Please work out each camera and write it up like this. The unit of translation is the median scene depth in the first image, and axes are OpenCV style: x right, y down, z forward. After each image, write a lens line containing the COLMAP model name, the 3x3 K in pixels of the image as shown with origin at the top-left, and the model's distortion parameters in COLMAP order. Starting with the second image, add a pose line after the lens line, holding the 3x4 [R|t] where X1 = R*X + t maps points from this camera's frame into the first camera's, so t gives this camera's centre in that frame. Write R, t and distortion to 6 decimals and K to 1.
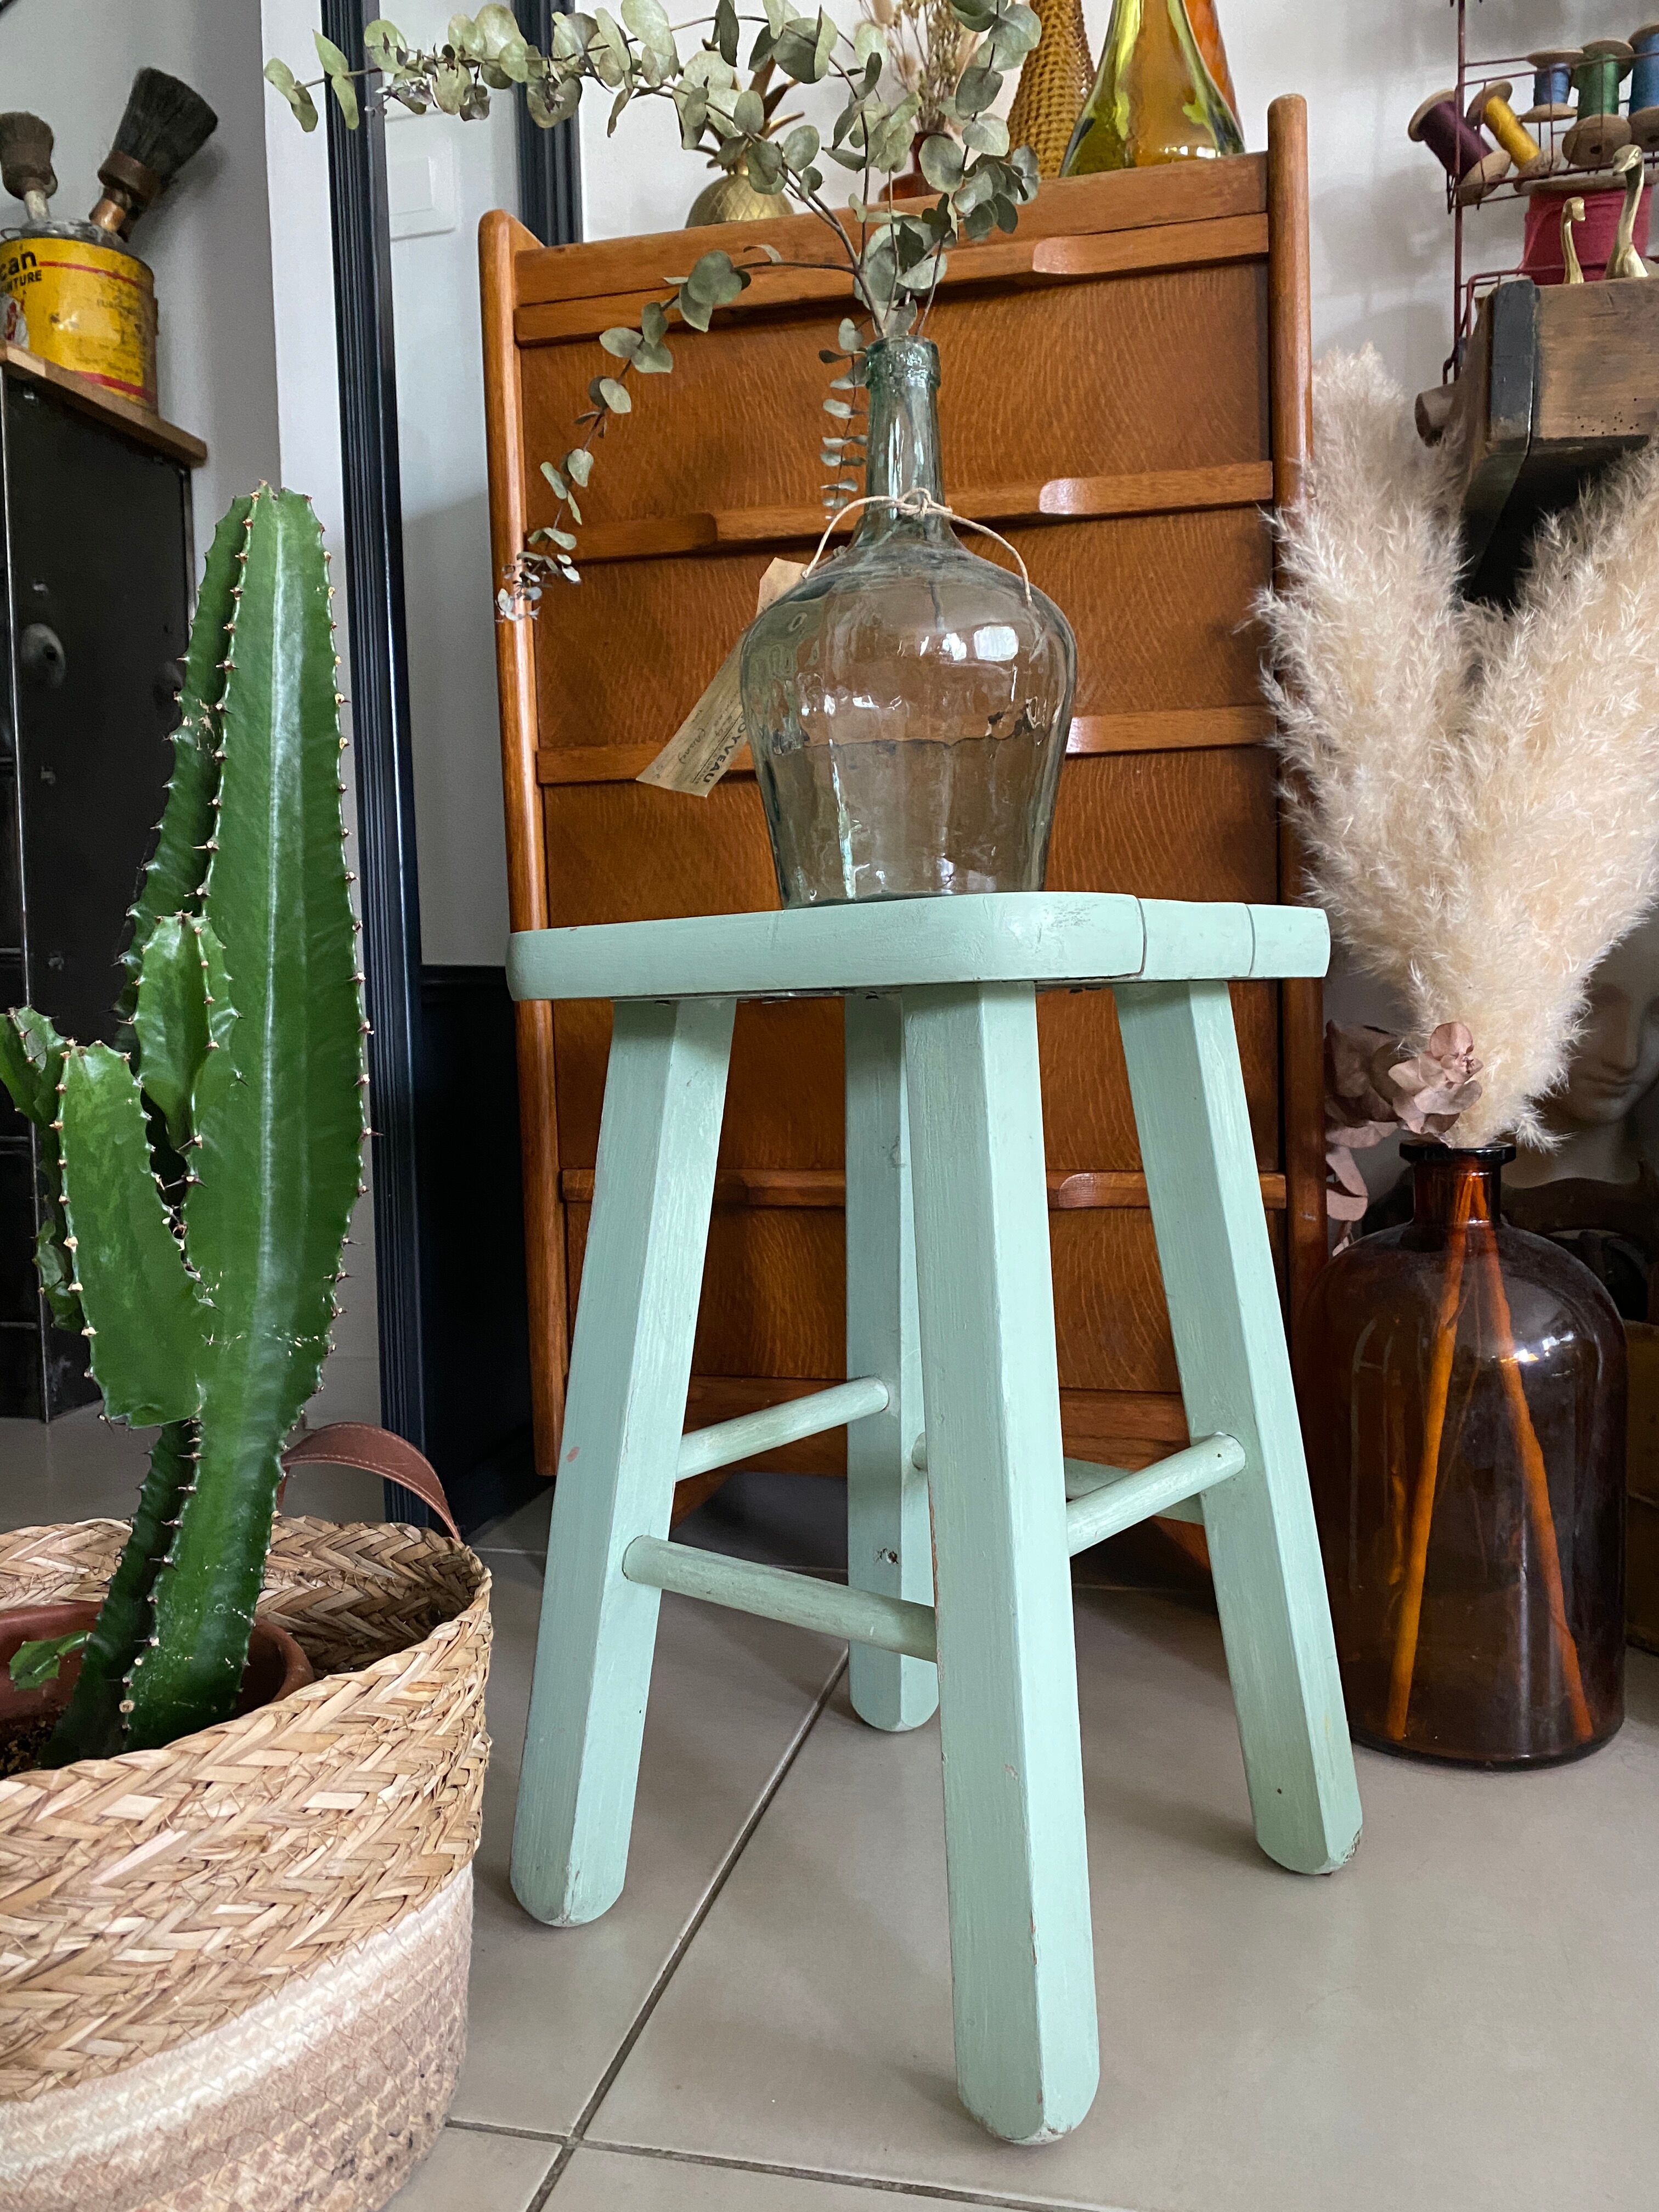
lens RADIAL K [[1693.5, 0, 834.8], [0, 1693.5, 1088.1], [0, 0, 1]] dist [-0.002206, 0.013422]
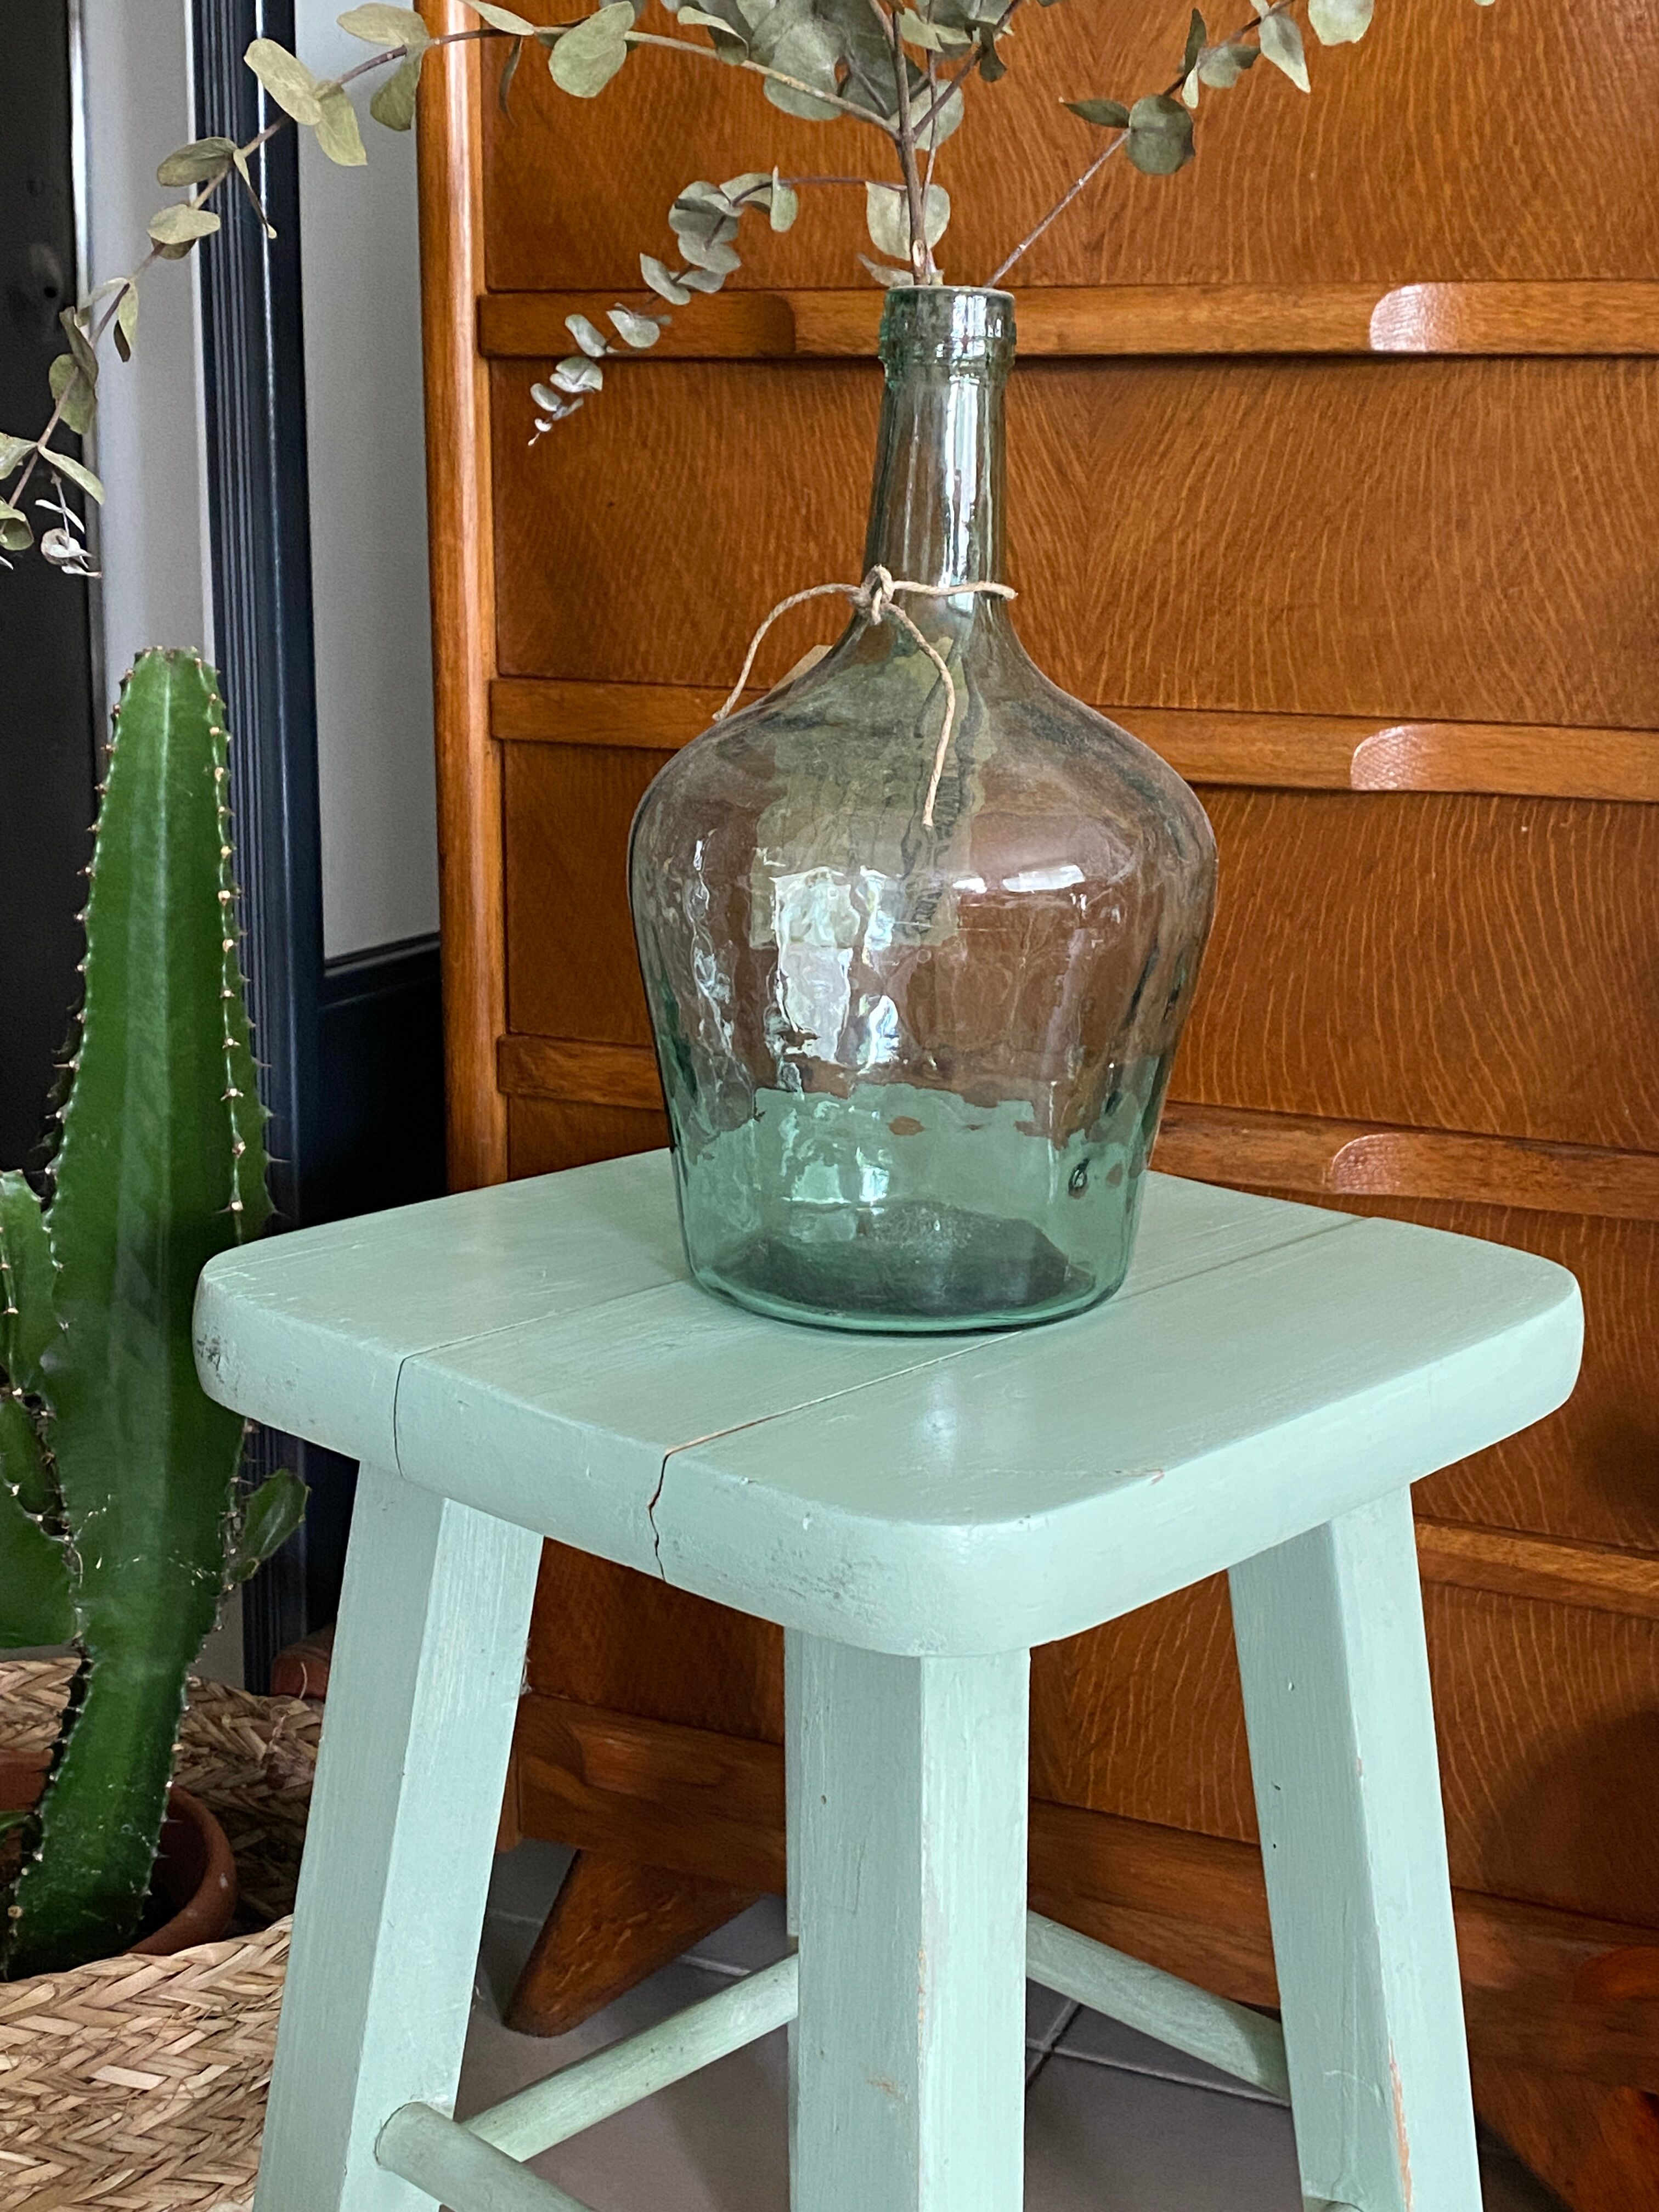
lens RADIAL K [[2845.3, 0, 798.1], [0, 2845.3, 1060.4], [0, 0, 1]] dist [0.053438, 0.000000]
pose [[0.982575, 0.073366, -0.170774, 0.114983], [-0.048312, 0.988031, 0.146498, -0.242004], [0.179478, -0.135694, 0.974359, 0.053001]]
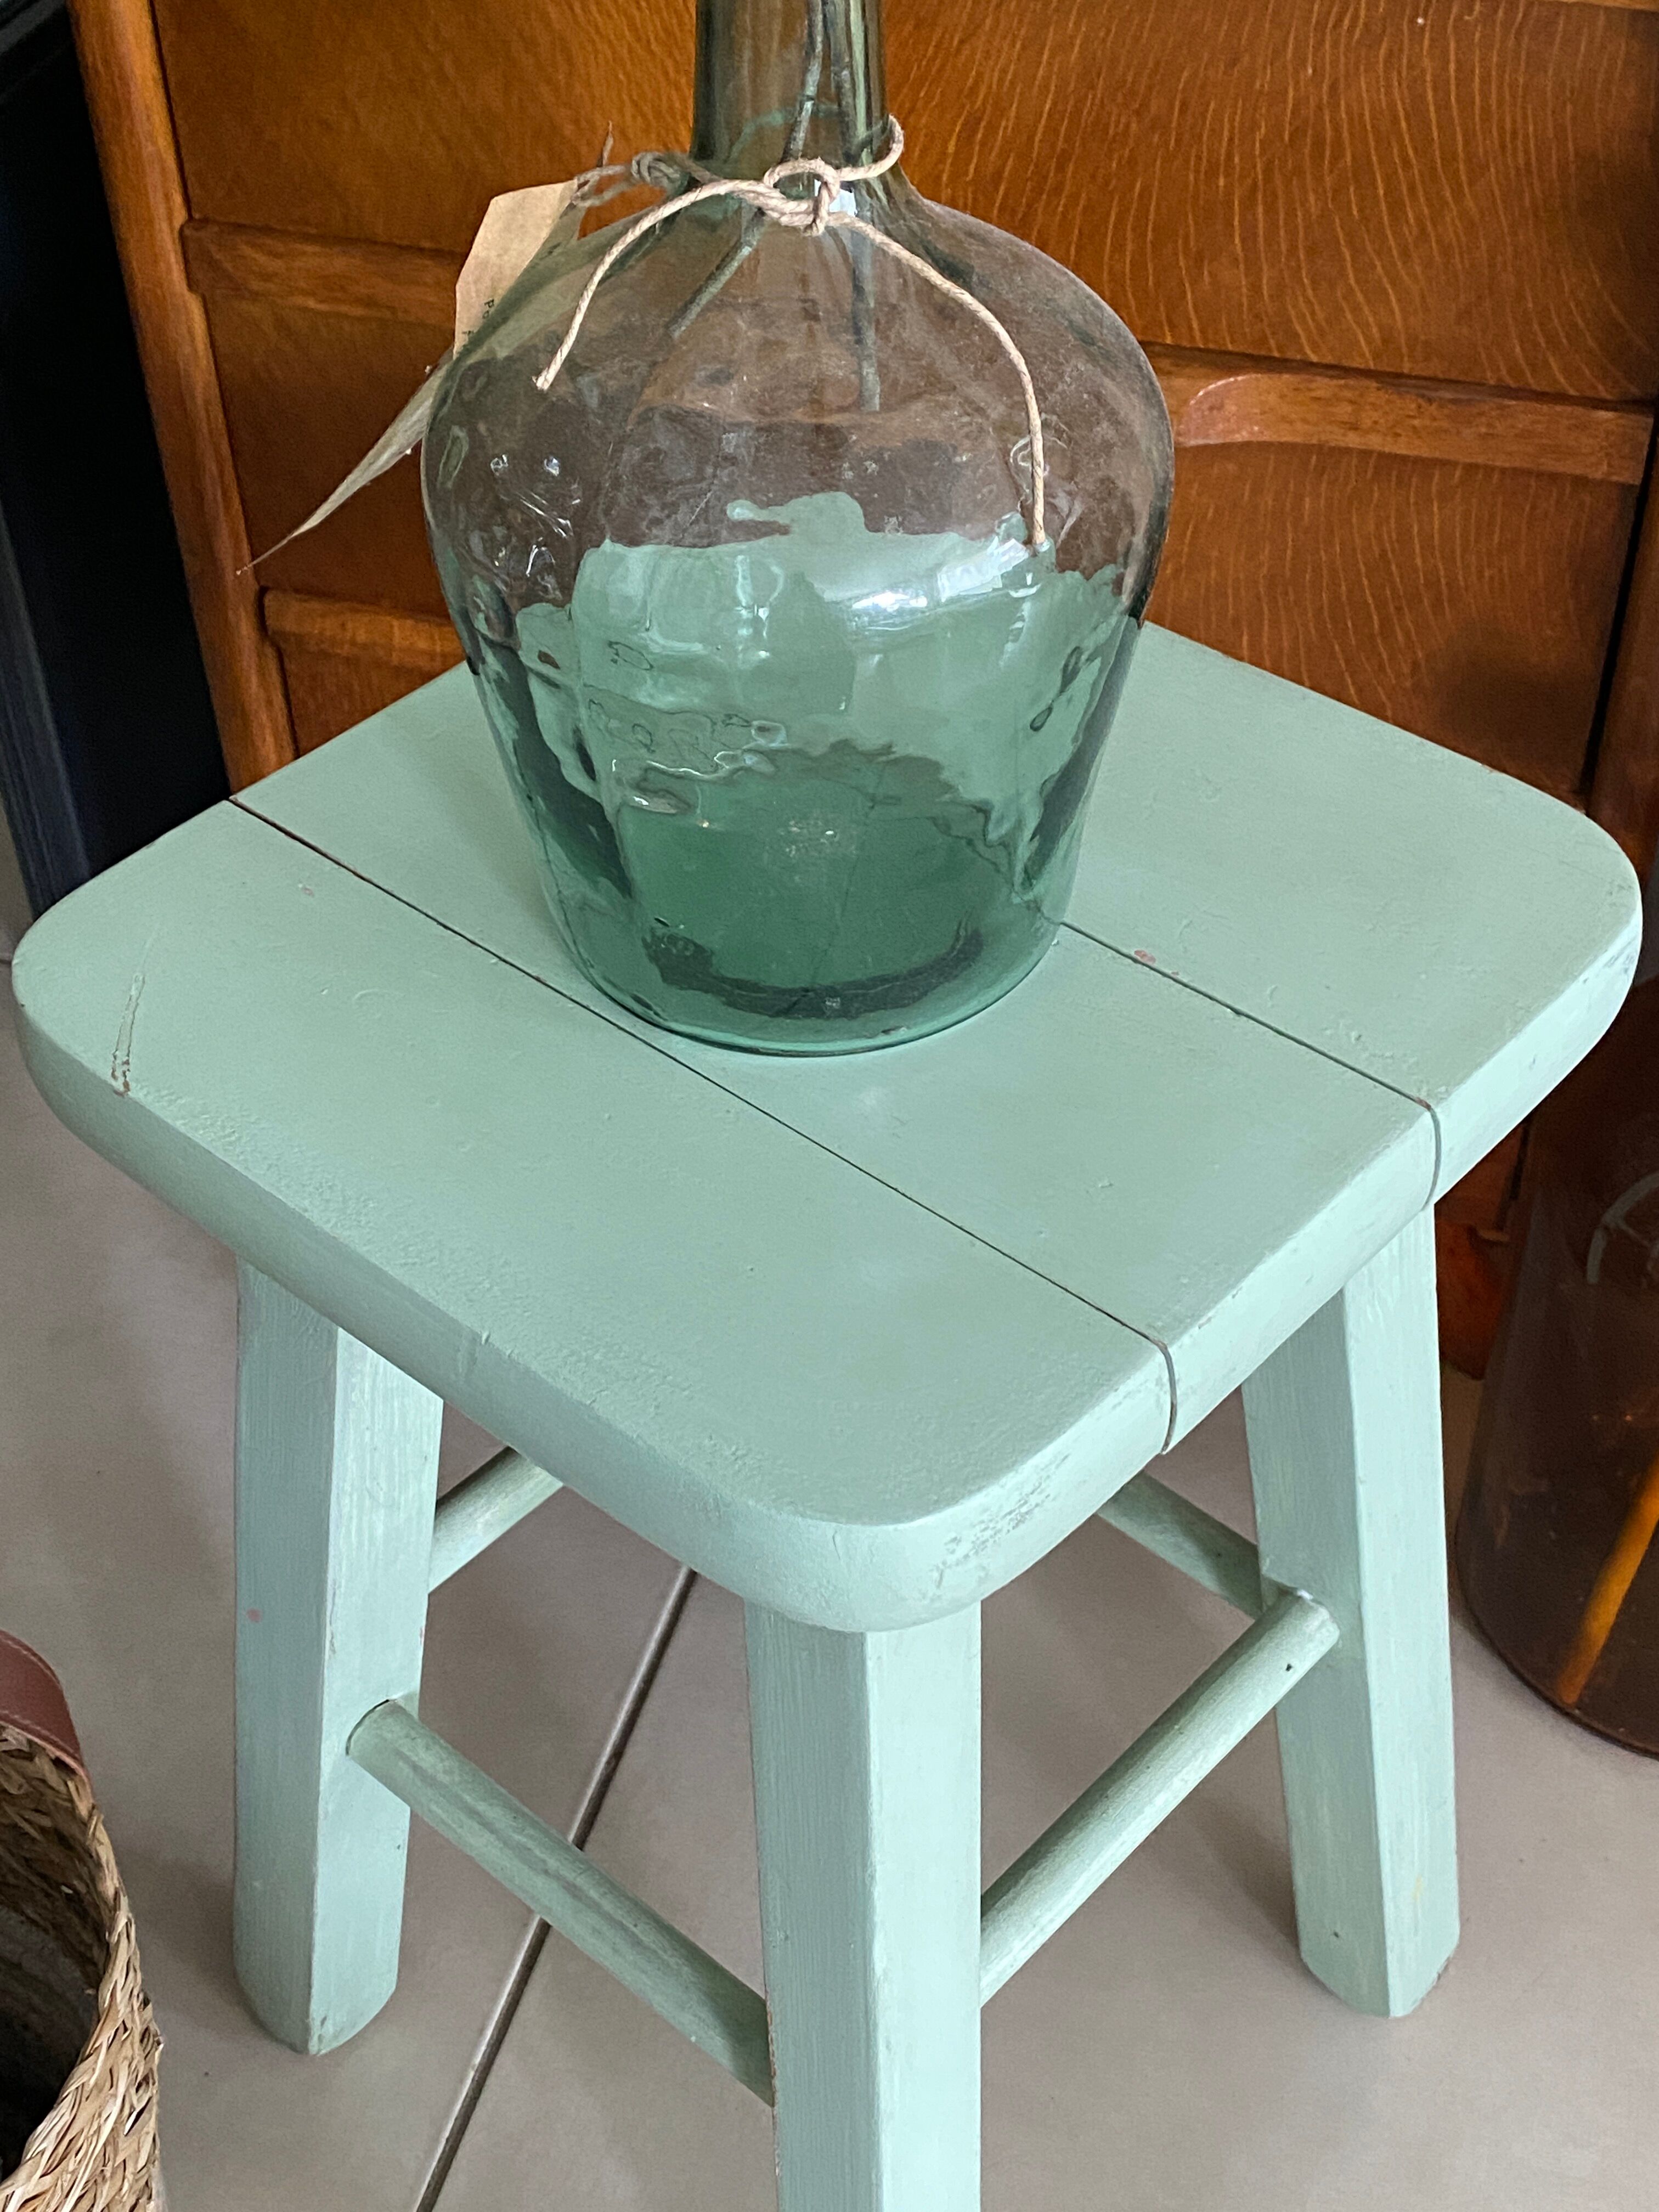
lens RADIAL K [[2867.8, 0, 828.1], [0, 2867.8, 1112.4], [0, 0, 1]] dist [0.037674, 0.000000]
pose [[0.998286, 0.045311, -0.037036, 0.065804], [-0.012320, 0.781405, 0.623903, -0.444403], [0.057210, -0.622377, 0.780624, 0.221244]]
